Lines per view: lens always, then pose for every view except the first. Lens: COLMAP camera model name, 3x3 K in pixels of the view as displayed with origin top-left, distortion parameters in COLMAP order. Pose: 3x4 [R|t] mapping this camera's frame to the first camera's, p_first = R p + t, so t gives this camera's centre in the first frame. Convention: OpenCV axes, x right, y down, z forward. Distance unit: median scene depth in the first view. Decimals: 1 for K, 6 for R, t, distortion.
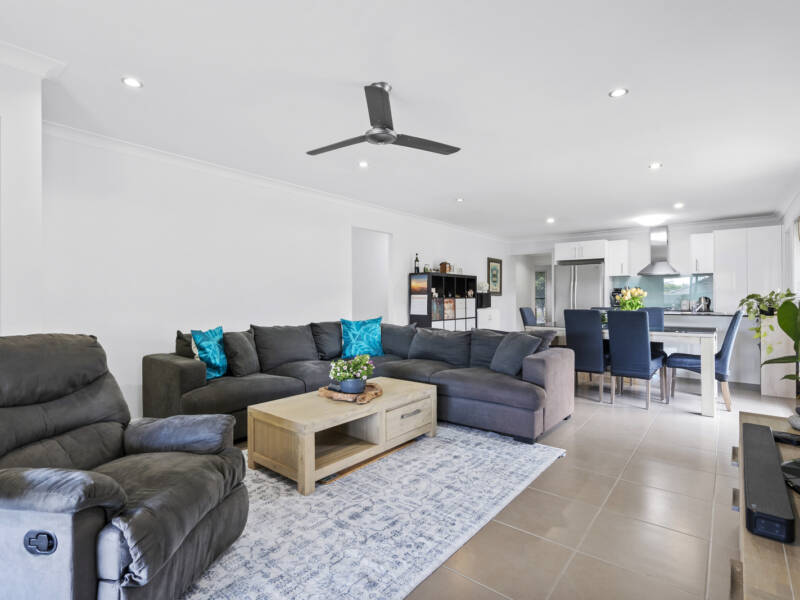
lens RADIAL K [[410.6, 0, 389.5], [0, 410.6, 301.8], [0, 0, 1]] dist [-0.000871, 0.000216]
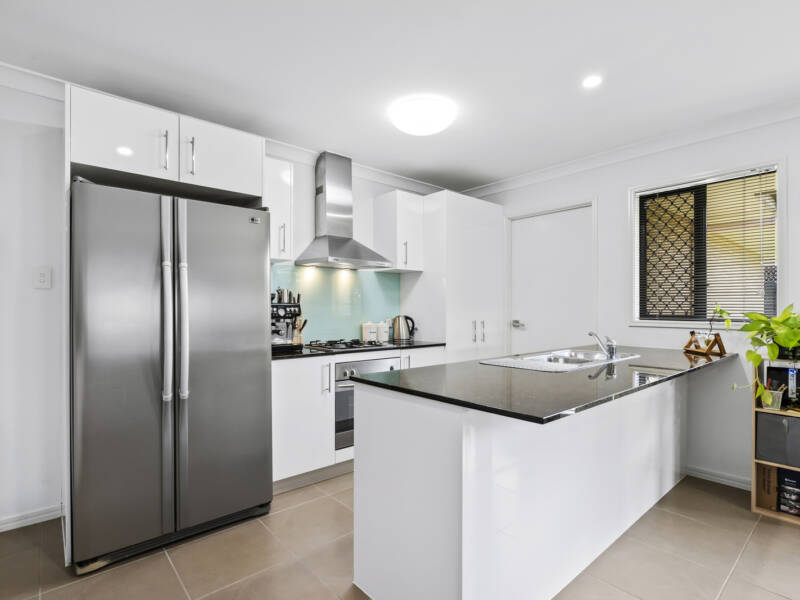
lens RADIAL K [[410.6, 0, 389.5], [0, 410.6, 301.8], [0, 0, 1]] dist [-0.000871, 0.000216]
pose [[0.162280, 0.011837, 0.986674, 0.238148], [0.004776, 0.999907, -0.012781, -0.021709], [-0.986733, 0.006787, 0.162208, 0.882427]]
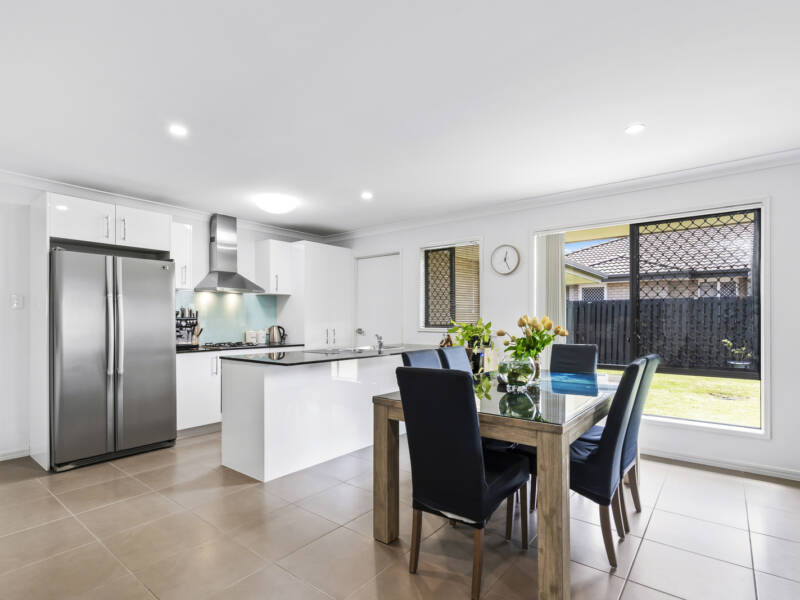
lens RADIAL K [[412.9, 0, 386.0], [0, 412.9, 314.5], [0, 0, 1]] dist [0.001059, -0.000361]
pose [[-0.014792, 0.009909, 0.999841, 0.016450], [0.006051, 0.999933, -0.009820, -0.022443], [-0.999872, 0.005905, -0.014851, 0.769155]]
